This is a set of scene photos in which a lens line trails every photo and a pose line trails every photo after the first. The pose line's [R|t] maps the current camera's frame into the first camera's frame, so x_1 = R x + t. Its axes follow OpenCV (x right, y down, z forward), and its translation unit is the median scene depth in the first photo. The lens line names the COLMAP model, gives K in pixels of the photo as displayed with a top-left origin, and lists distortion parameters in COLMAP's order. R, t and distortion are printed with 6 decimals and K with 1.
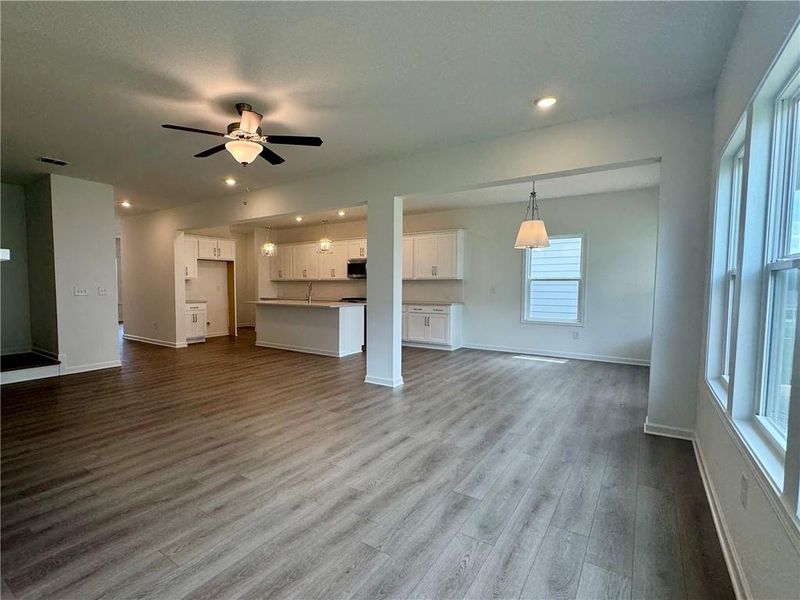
lens RADIAL K [[397.3, 0, 340.8], [0, 397.3, 308.9], [0, 0, 1]] dist [-0.002450, -0.000340]
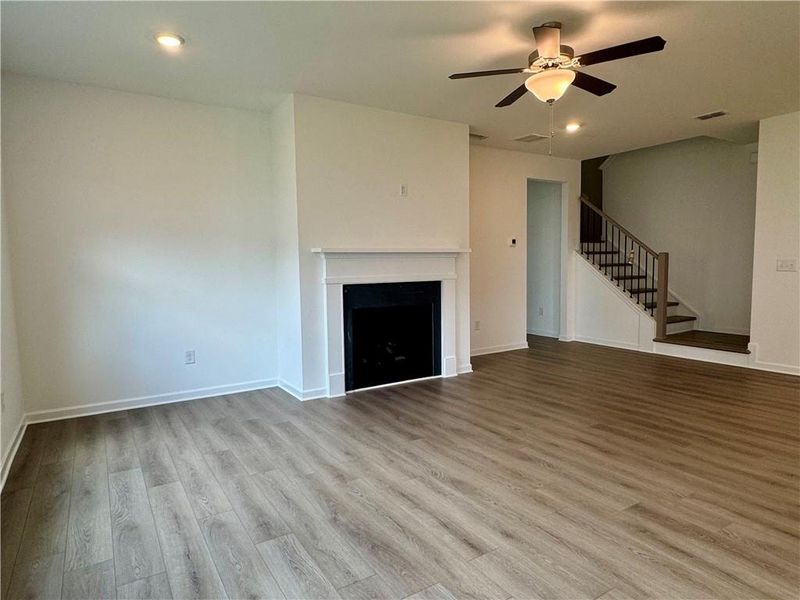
lens RADIAL K [[485.0, 0, 400.0], [0, 485.0, 300.0], [0, 0, 1]] dist [0.001545, 0.000336]
pose [[-0.341489, 0.079556, -0.936513, 0.856468], [-0.043098, 0.994038, 0.100158, -0.074317], [0.938897, 0.074565, -0.336025, 1.200350]]
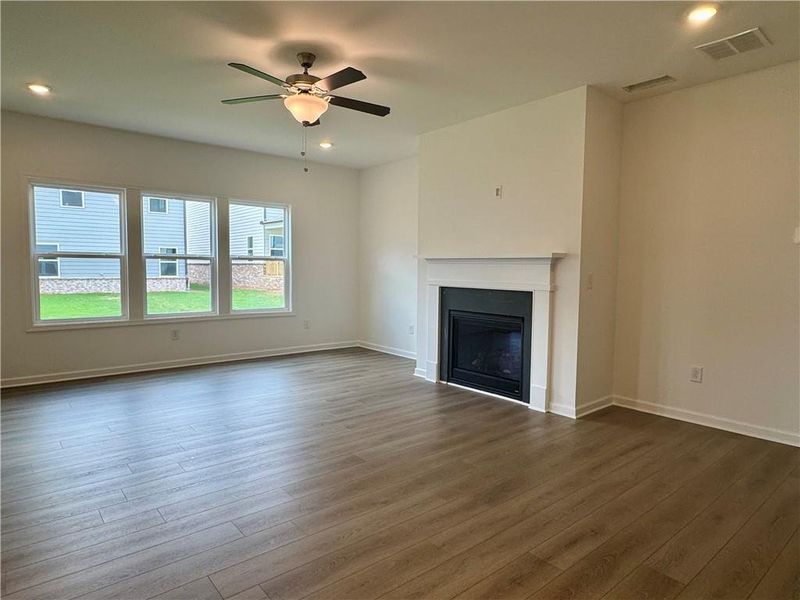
lens RADIAL K [[485.0, 0, 400.0], [0, 485.0, 300.0], [0, 0, 1]] dist [0.001545, 0.000336]
pose [[-0.975652, -0.026519, 0.217716, -0.756807], [0.001684, 0.991728, 0.128344, -0.138806], [-0.219318, 0.125586, -0.967537, 2.252706]]
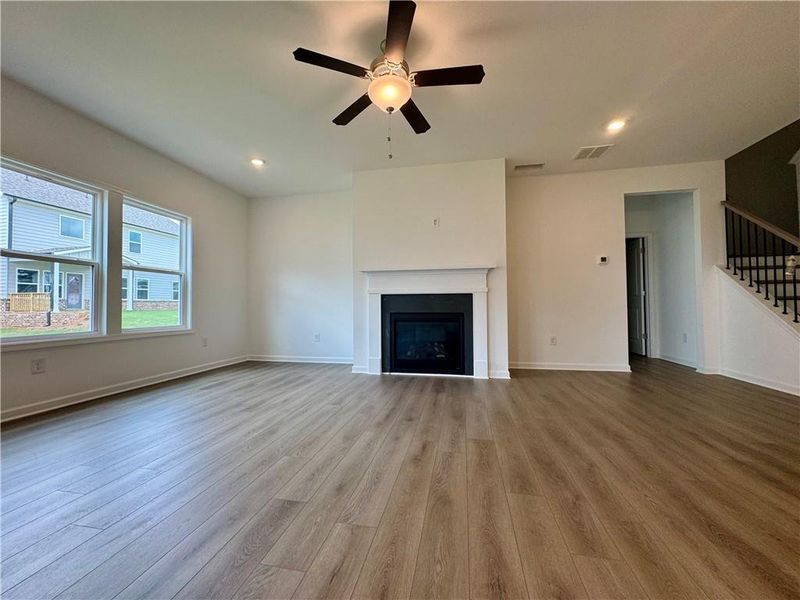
lens RADIAL K [[321.2, 0, 398.6], [0, 321.2, 297.9], [0, 0, 1]] dist [-0.002414, 0.000021]
pose [[-0.898871, -0.005865, -0.438173, 0.041481], [-0.021388, 0.999306, 0.030500, 0.008168], [0.437690, 0.036787, -0.898373, 1.830536]]
